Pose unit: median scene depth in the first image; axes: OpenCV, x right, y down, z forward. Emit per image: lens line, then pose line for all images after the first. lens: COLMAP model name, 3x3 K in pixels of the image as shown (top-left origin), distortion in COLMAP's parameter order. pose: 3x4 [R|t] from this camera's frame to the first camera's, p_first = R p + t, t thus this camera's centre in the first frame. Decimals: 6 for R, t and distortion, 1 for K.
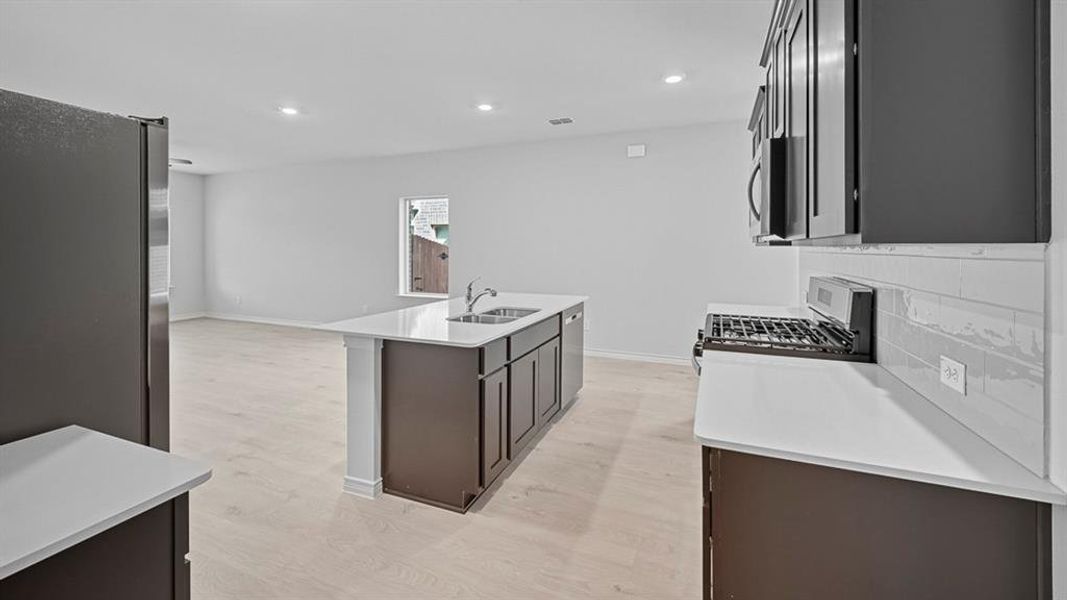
lens RADIAL K [[422.8, 0, 535.4], [0, 422.8, 247.4], [0, 0, 1]] dist [-0.000973, 0.000066]
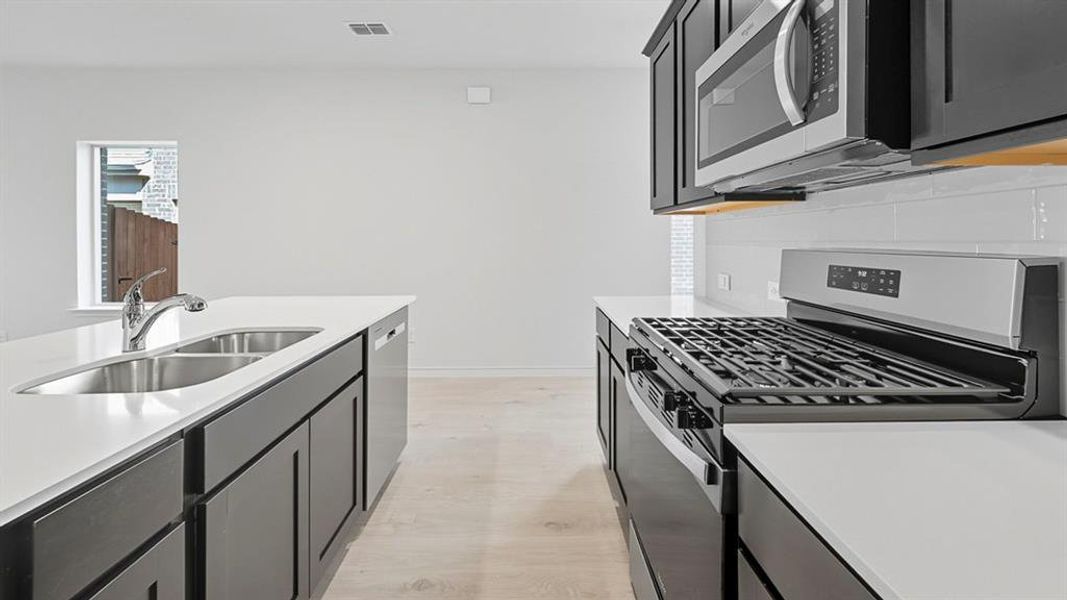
lens RADIAL K [[442.1, 0, 529.8], [0, 442.1, 241.0], [0, 0, 1]] dist [0.003639, 0.000343]
pose [[0.925382, -0.008225, 0.378947, 0.038472], [0.006100, 0.999958, 0.006806, 0.035359], [-0.378987, -0.003987, 0.925393, 0.372042]]
